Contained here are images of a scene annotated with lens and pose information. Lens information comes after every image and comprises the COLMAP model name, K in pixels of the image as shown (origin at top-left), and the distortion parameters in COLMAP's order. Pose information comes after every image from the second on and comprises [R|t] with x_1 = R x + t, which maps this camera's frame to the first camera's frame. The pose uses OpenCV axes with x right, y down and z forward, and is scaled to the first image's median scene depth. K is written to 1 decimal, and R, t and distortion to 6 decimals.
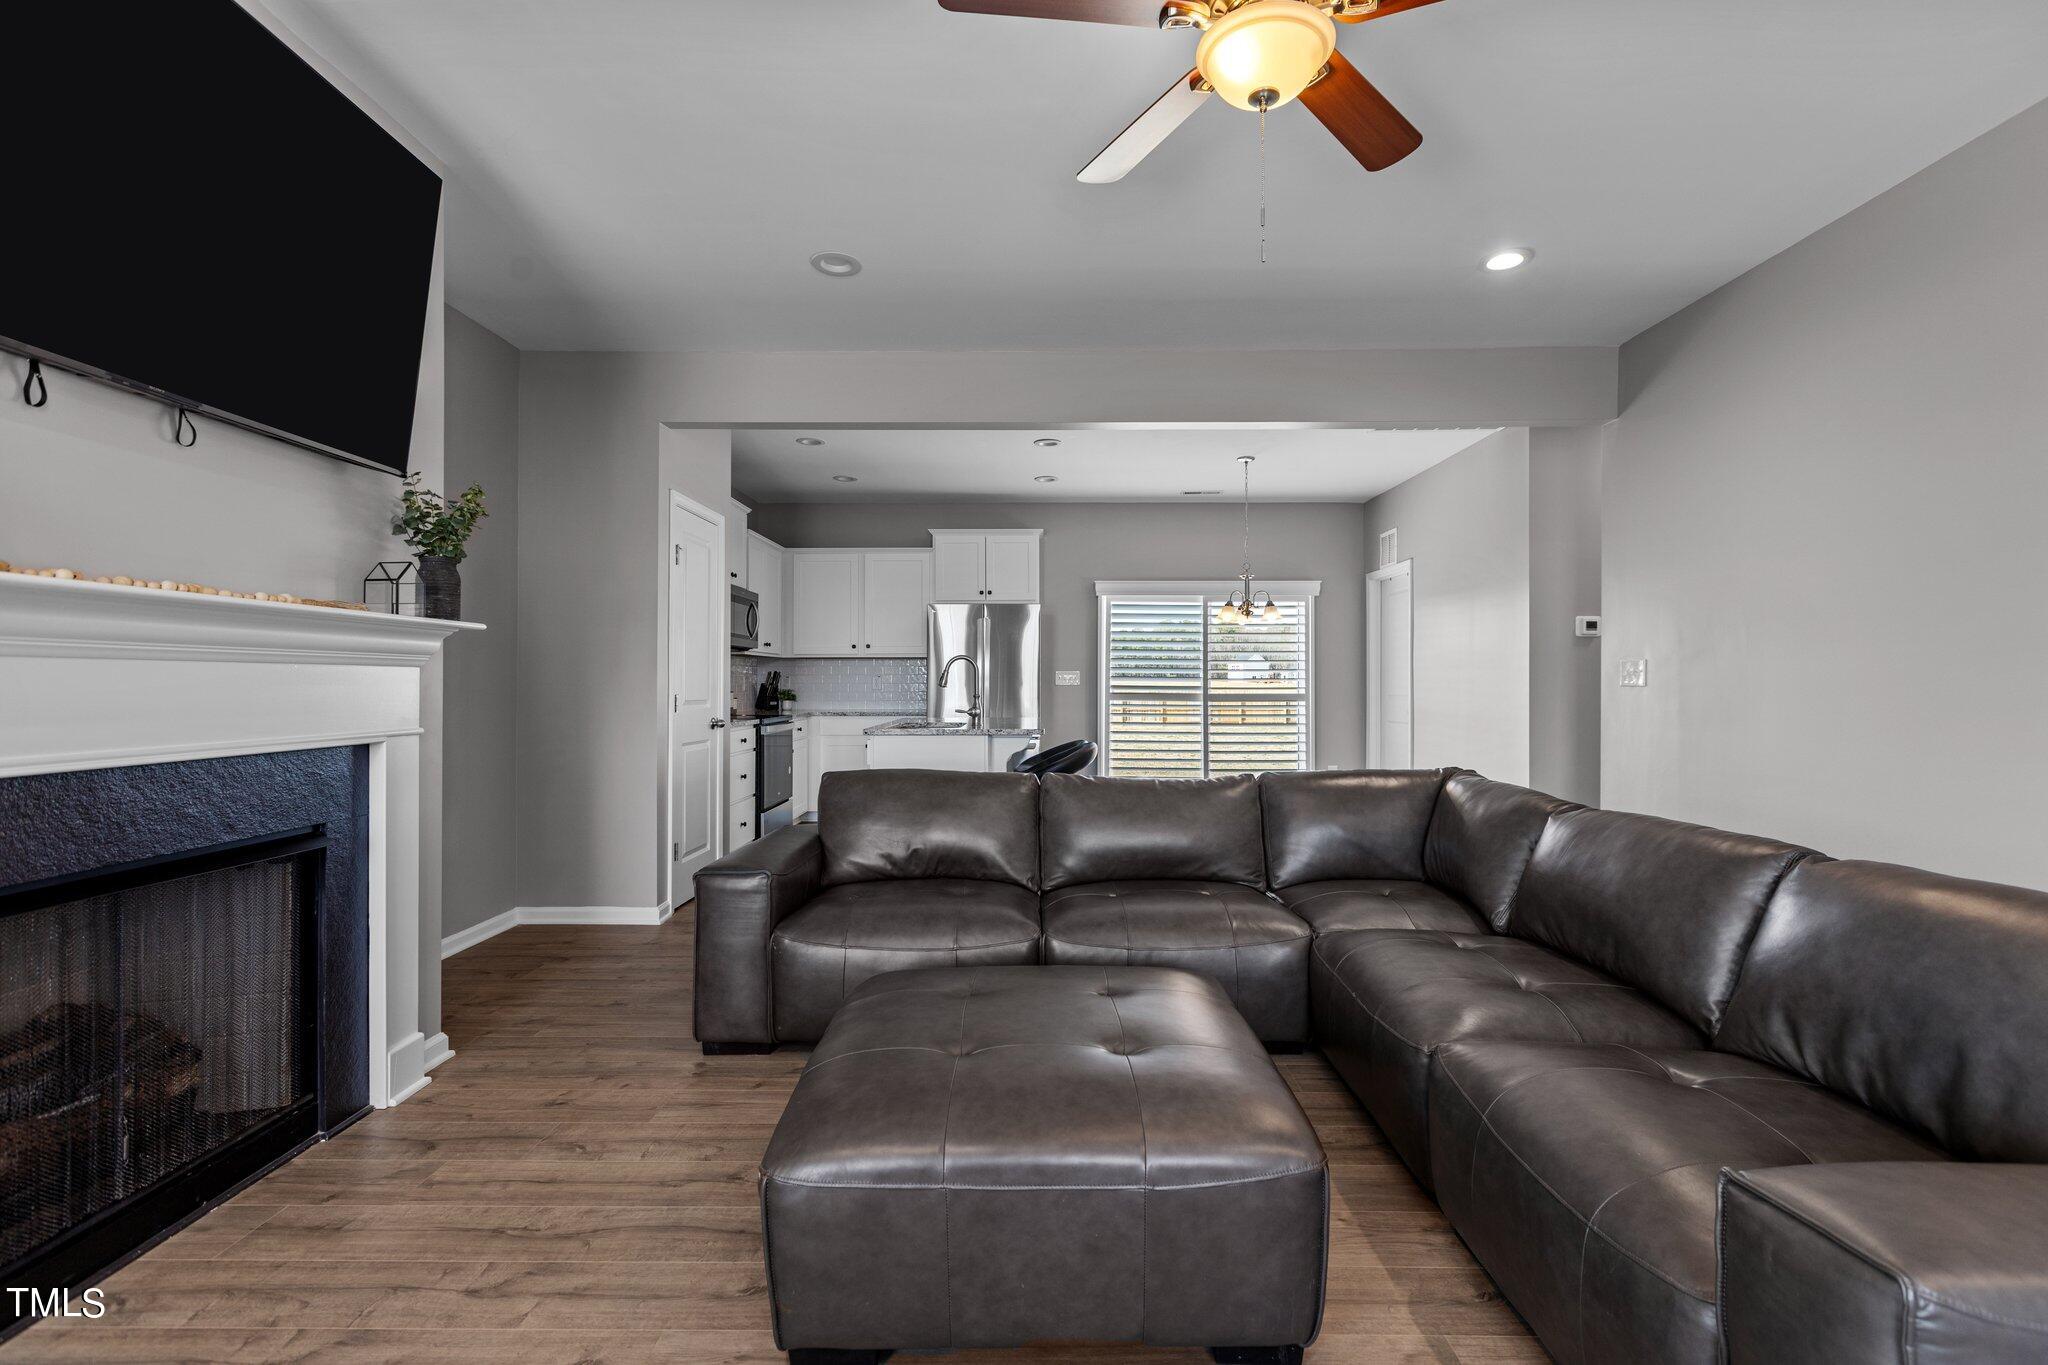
lens RADIAL K [[921.7, 0, 1036.5], [0, 921.7, 674.4], [0, 0, 1]] dist [0.000677, 0.000714]
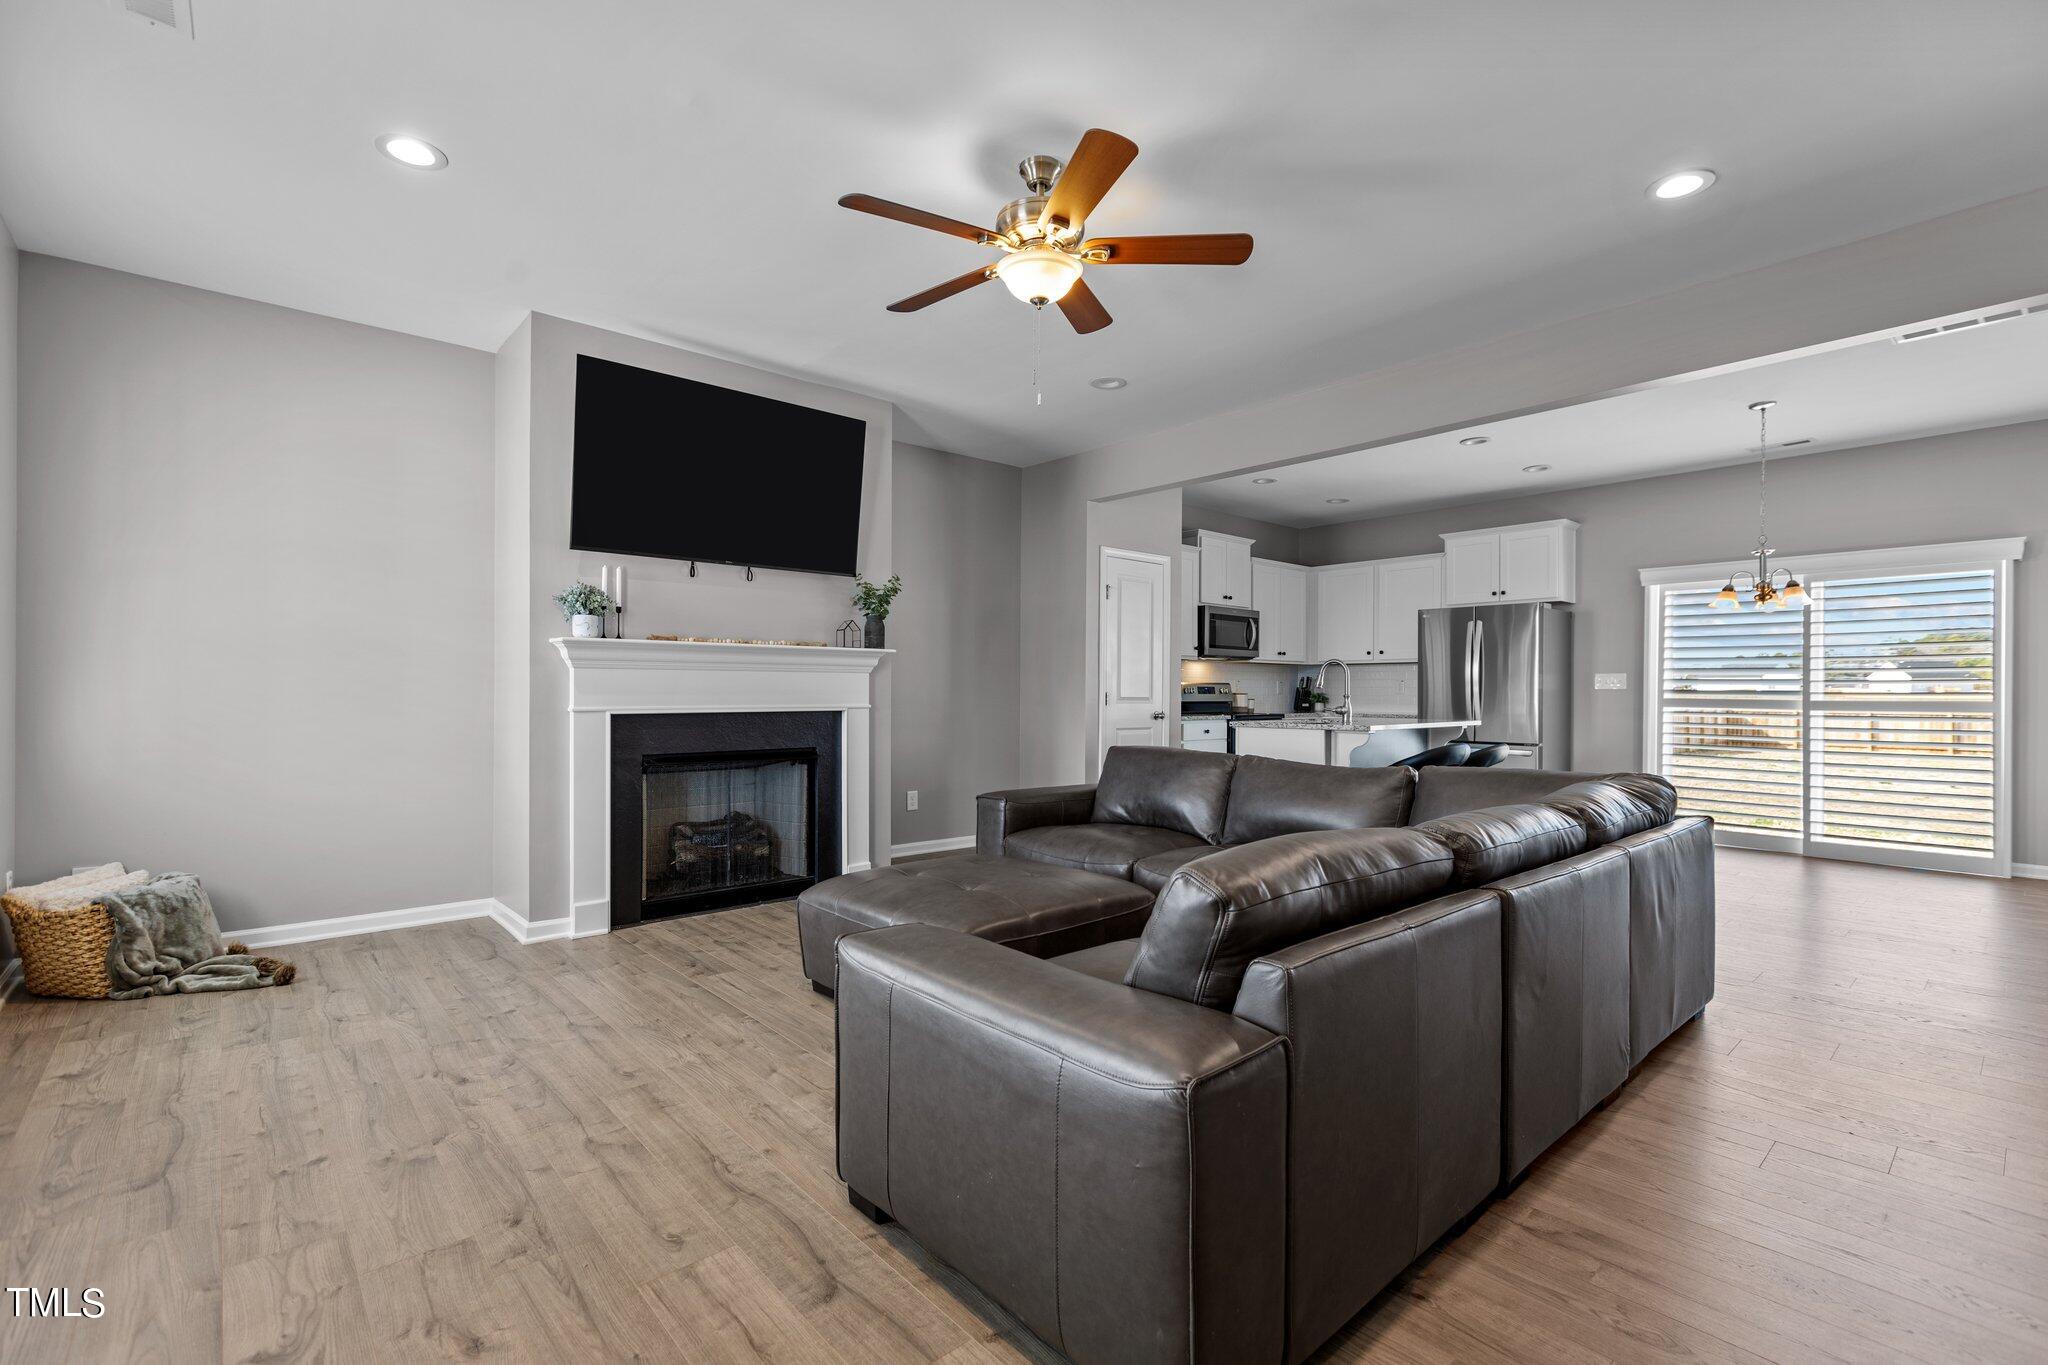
lens RADIAL K [[921.7, 0, 1022.4], [0, 921.7, 695.8], [0, 0, 1]] dist [0.000677, 0.000714]
pose [[0.665552, 0.005688, -0.746329, 0.844370], [0.003492, 0.999936, 0.010735, 0.016739], [0.746343, -0.009751, 0.665490, -0.039029]]
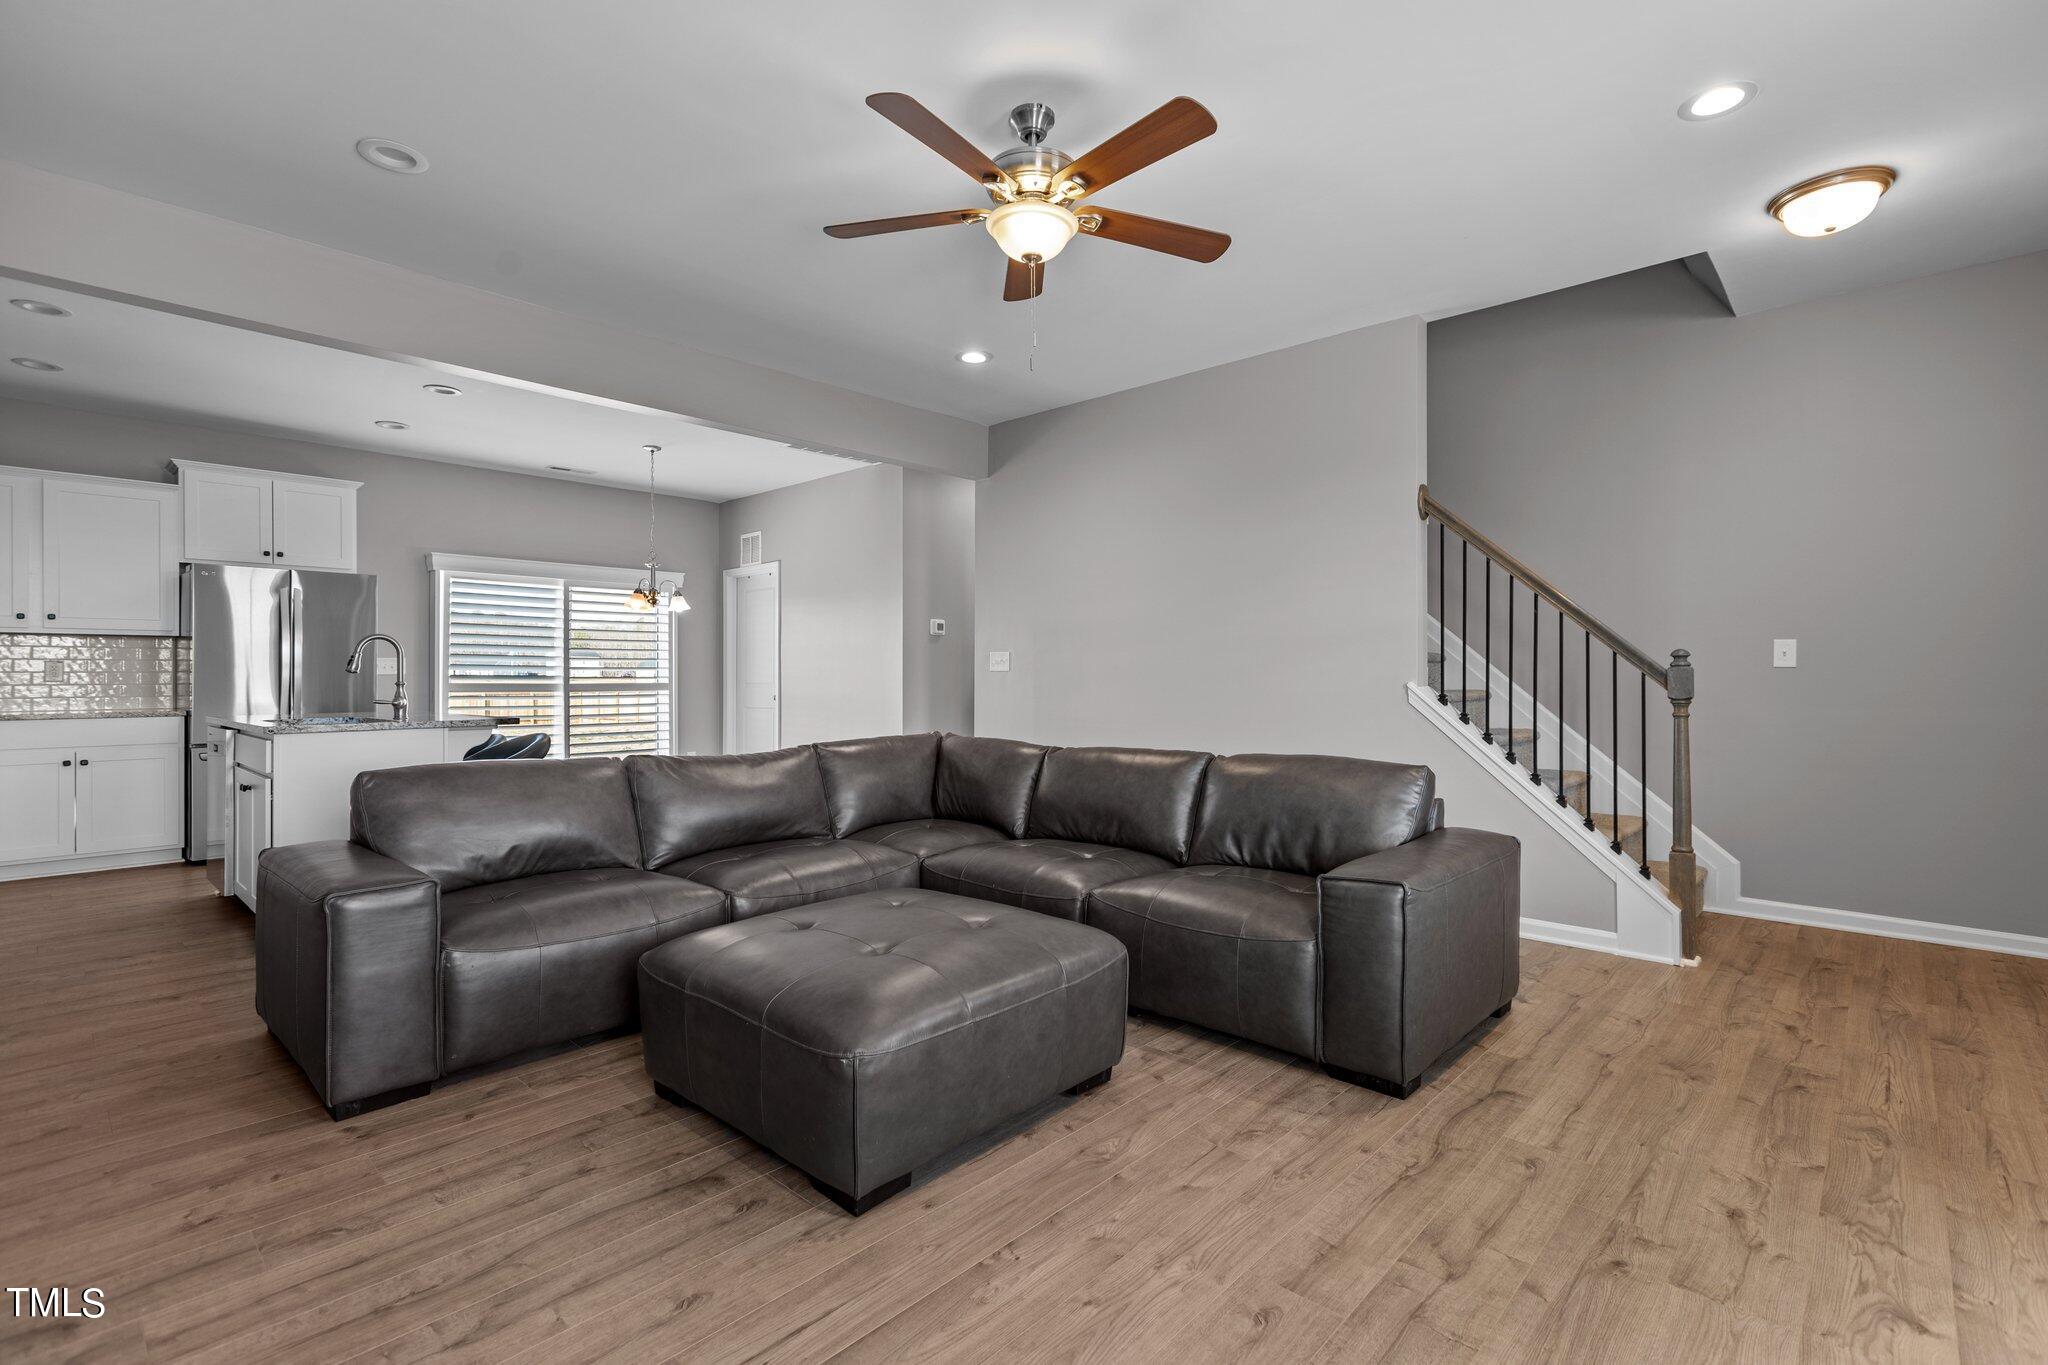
lens RADIAL K [[921.7, 0, 1056.4], [0, 921.7, 672.7], [0, 0, 1]] dist [0.000677, 0.000714]
pose [[0.666711, 0.000452, 0.745317, -0.487029], [-0.003550, 0.999990, 0.002570, 0.015750], [-0.745308, -0.004359, 0.666706, -0.002012]]
